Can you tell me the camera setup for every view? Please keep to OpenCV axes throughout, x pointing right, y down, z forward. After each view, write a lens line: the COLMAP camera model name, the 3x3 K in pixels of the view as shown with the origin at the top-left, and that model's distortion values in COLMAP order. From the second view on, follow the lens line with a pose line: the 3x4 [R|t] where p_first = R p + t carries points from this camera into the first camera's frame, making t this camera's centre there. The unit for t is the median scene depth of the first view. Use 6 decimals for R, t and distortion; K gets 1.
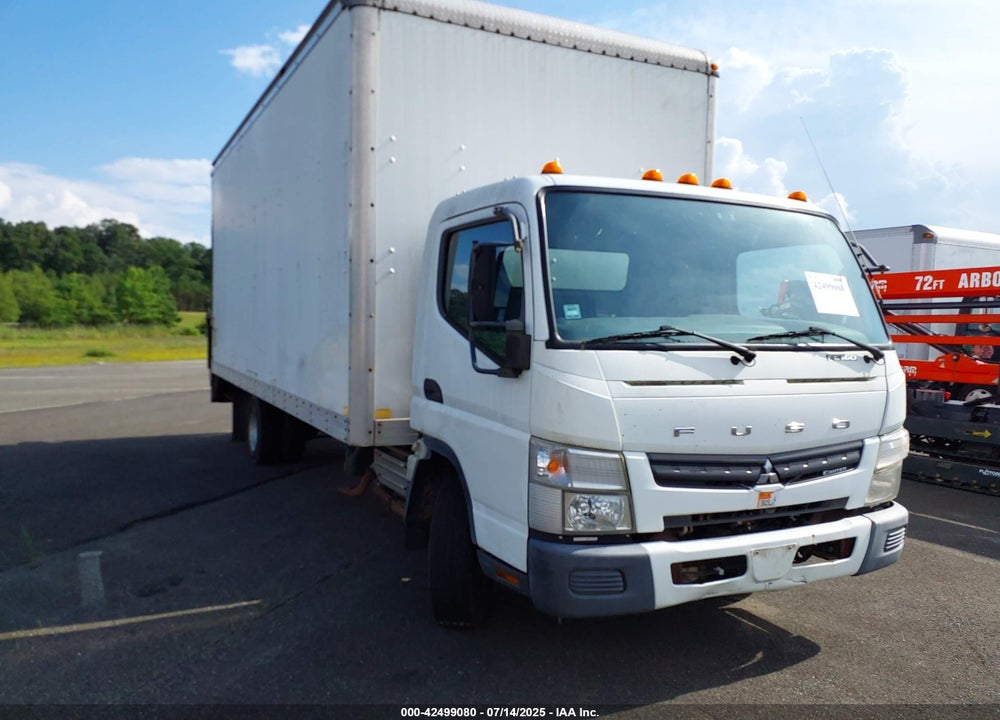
lens RADIAL K [[801.0, 0, 500.0], [0, 801.0, 360.0], [0, 0, 1]] dist [0.077750, -0.127457]
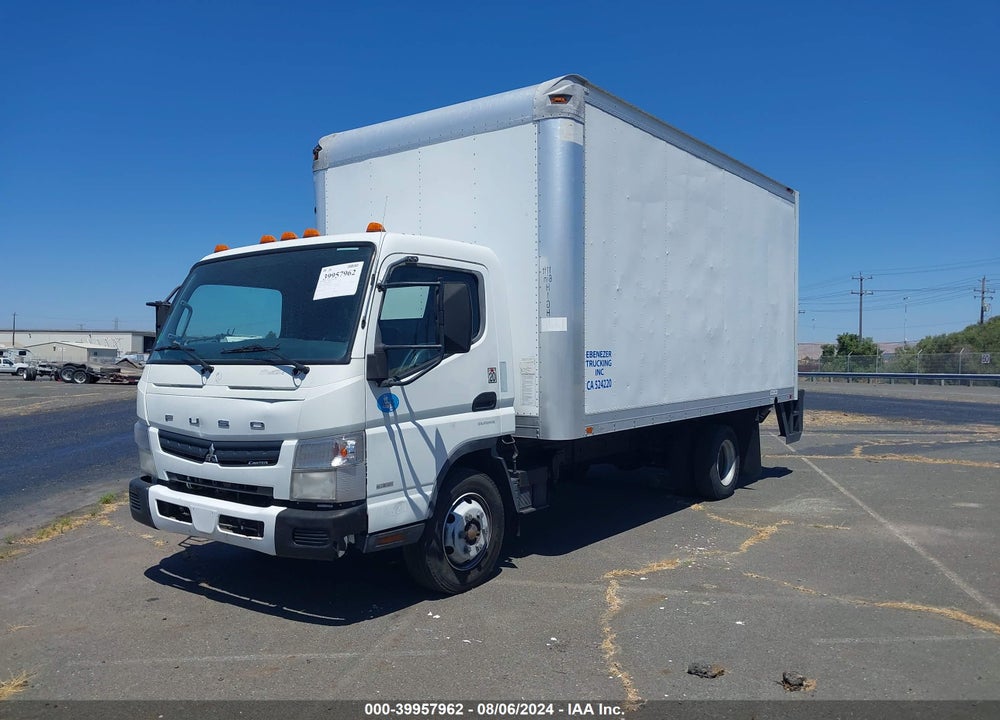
lens RADIAL K [[801.0, 0, 500.0], [0, 801.0, 360.0], [0, 0, 1]] dist [0.077750, -0.127457]
pose [[0.436365, -0.011309, -0.899698, 1.650794], [-0.017831, 0.999616, -0.021213, 0.000704], [0.899593, 0.025299, 0.435996, 0.781974]]
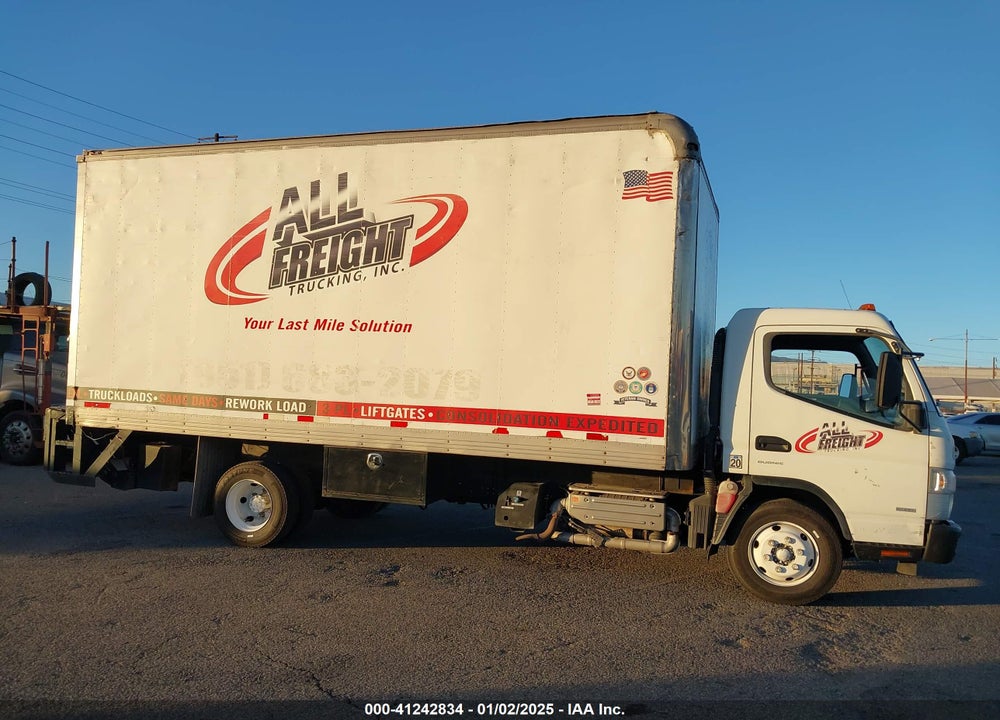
lens RADIAL K [[801.0, 0, 500.0], [0, 801.0, 360.0], [0, 0, 1]] dist [0.077750, -0.127457]
pose [[0.699541, 0.037050, 0.713632, -1.620738], [-0.003595, 0.998825, -0.048332, -0.040632], [-0.714584, 0.031245, 0.698852, 0.371007]]
